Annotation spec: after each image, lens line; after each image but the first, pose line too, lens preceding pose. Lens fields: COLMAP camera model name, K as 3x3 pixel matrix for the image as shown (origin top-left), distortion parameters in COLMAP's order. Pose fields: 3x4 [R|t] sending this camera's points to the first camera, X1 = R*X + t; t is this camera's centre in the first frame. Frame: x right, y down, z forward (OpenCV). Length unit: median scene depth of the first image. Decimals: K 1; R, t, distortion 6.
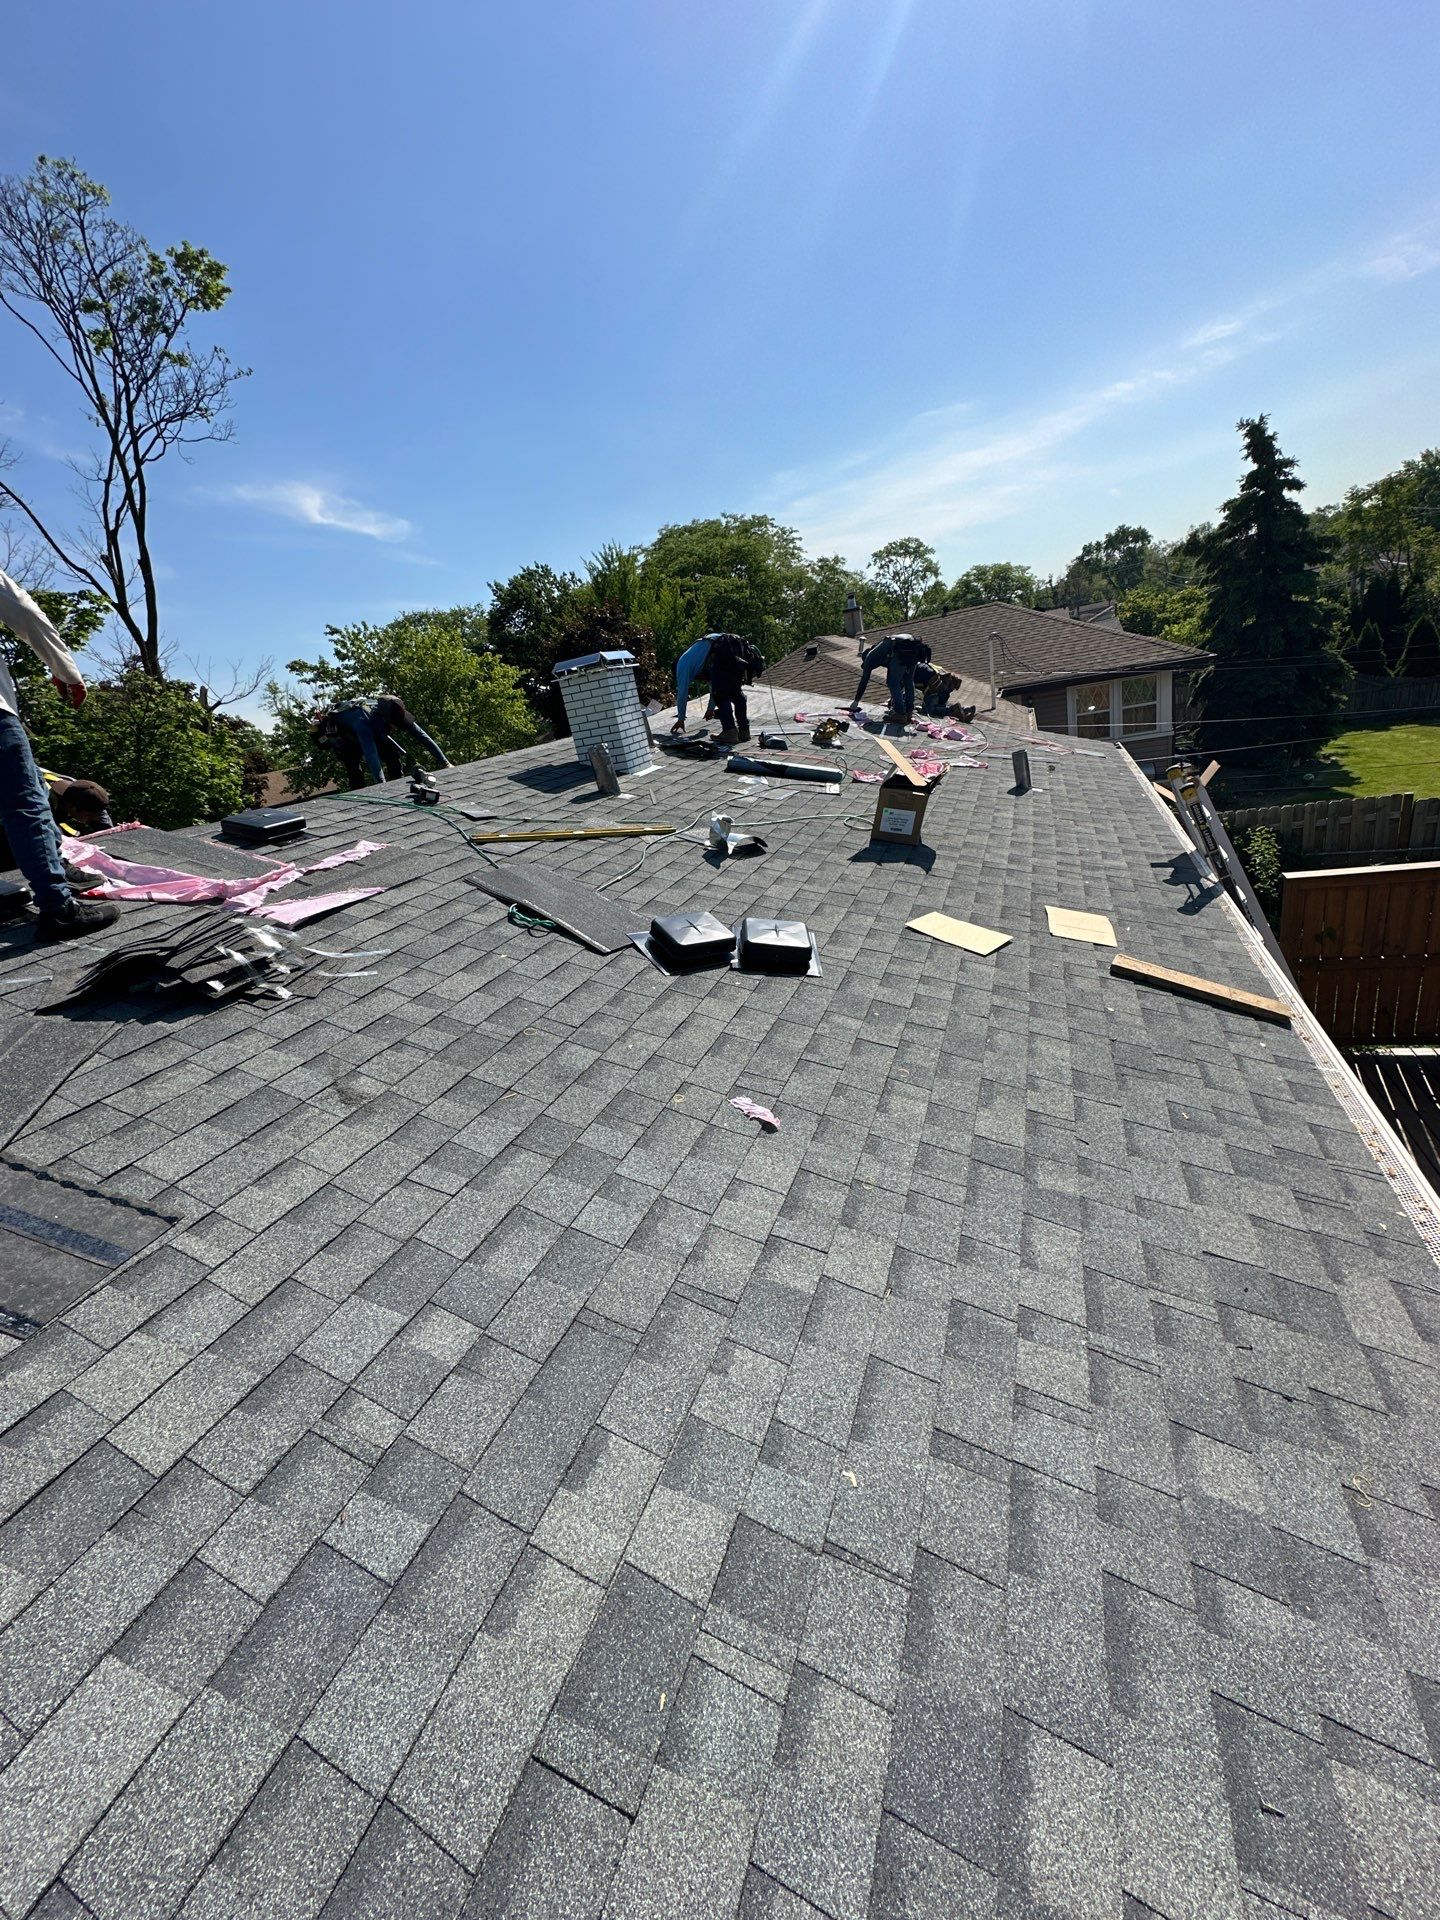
lens RADIAL K [[768.1, 0, 719.9], [0, 768.1, 965.9], [0, 0, 1]] dist [-0.000380, -0.000740]
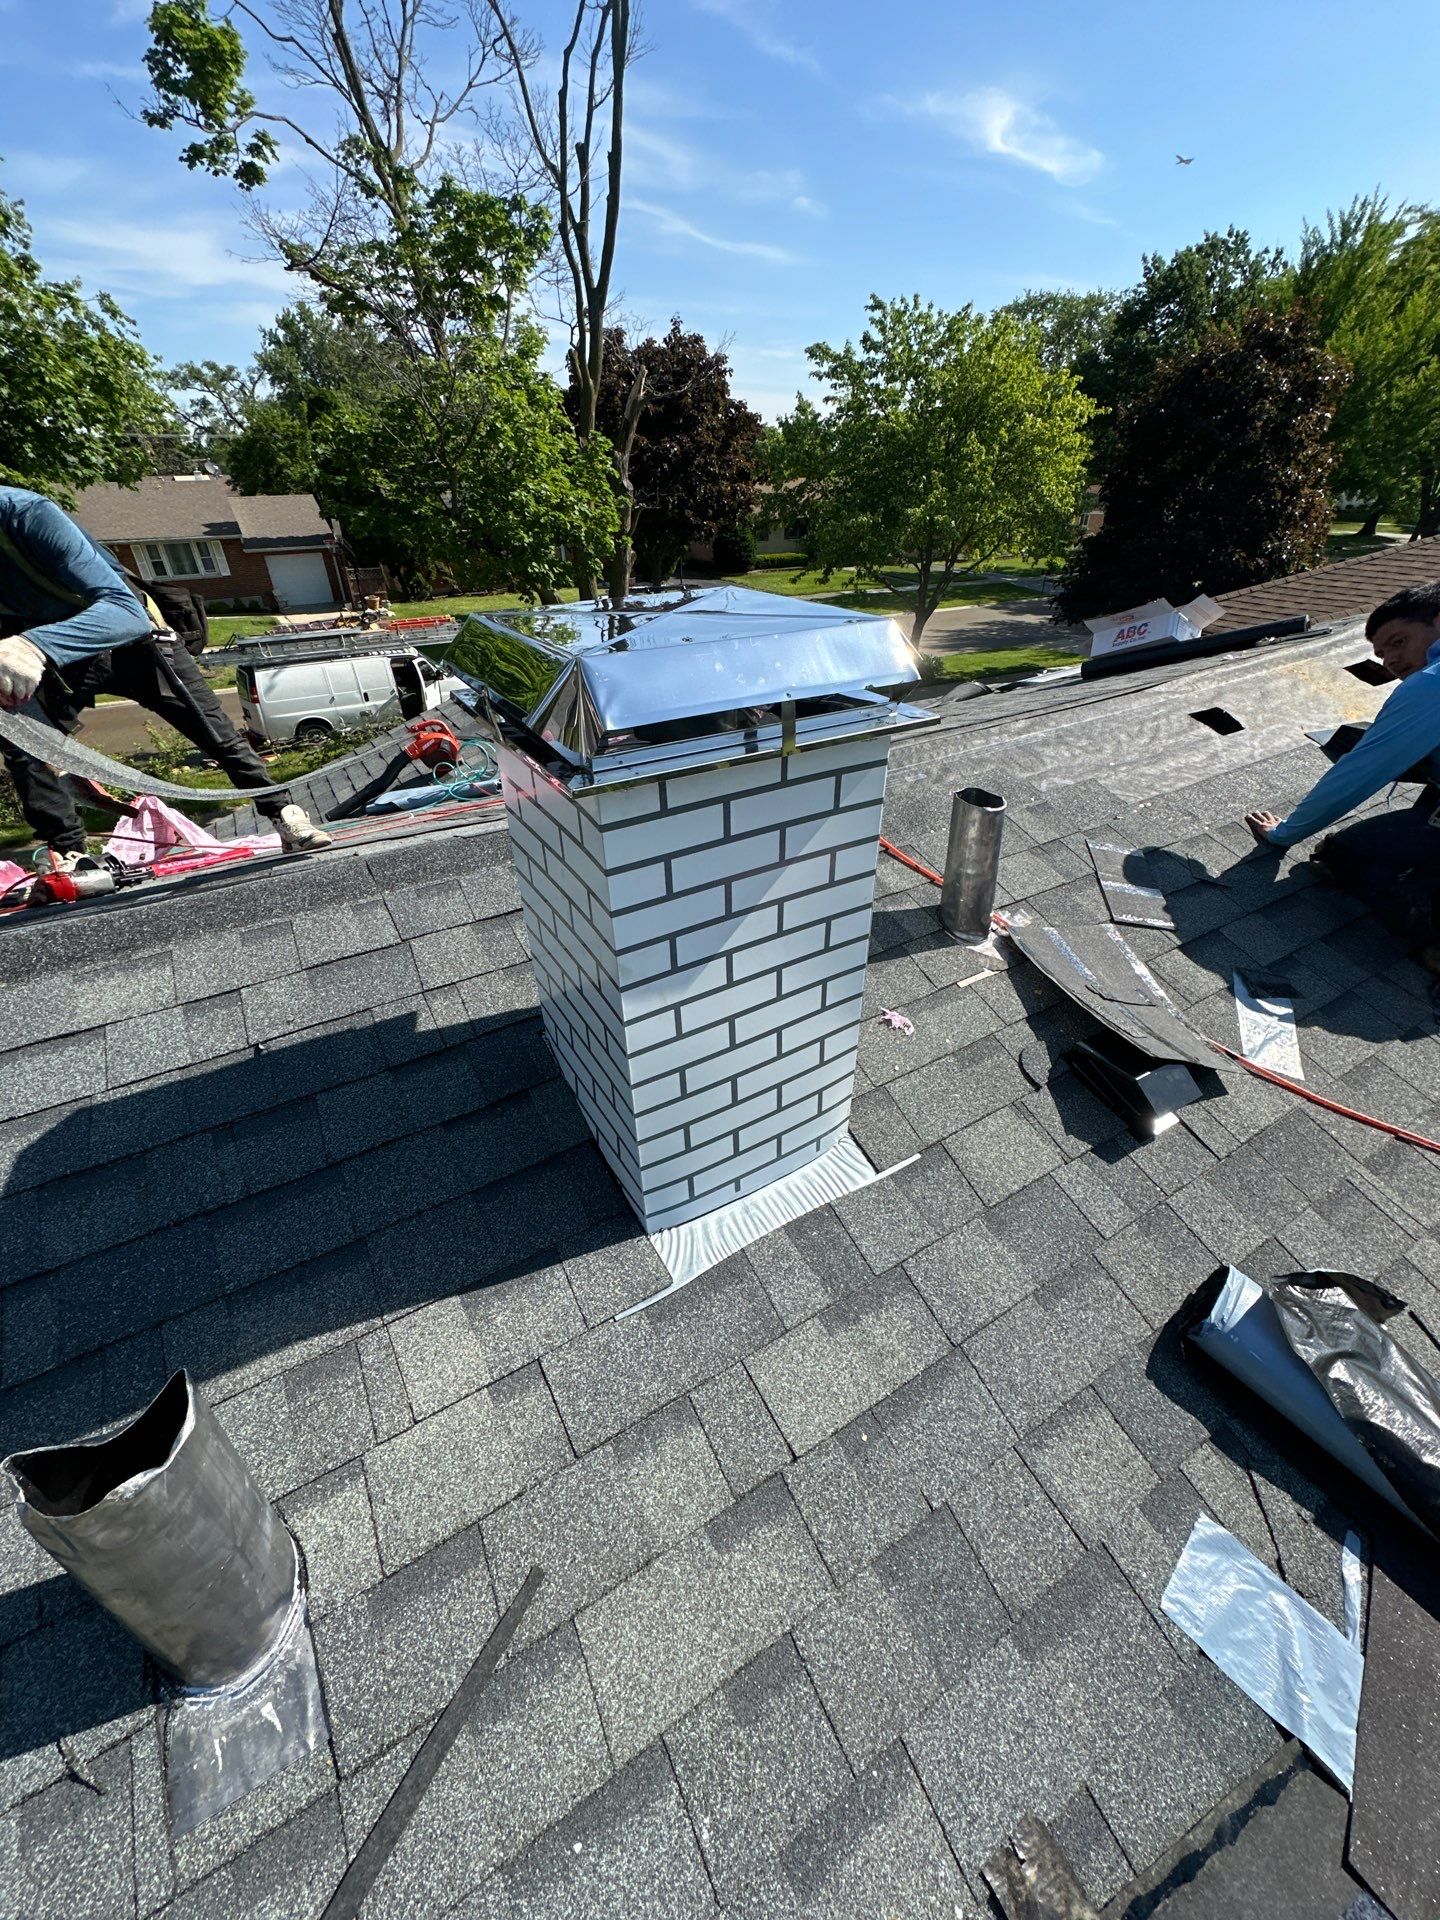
lens RADIAL K [[768.1, 0, 719.9], [0, 768.1, 965.9], [0, 0, 1]] dist [-0.000380, -0.000740]
pose [[0.779153, 0.475836, -0.408046, -0.004145], [-0.341141, 0.868008, 0.360812, -0.048344], [0.525874, -0.141927, 0.838638, 0.102631]]
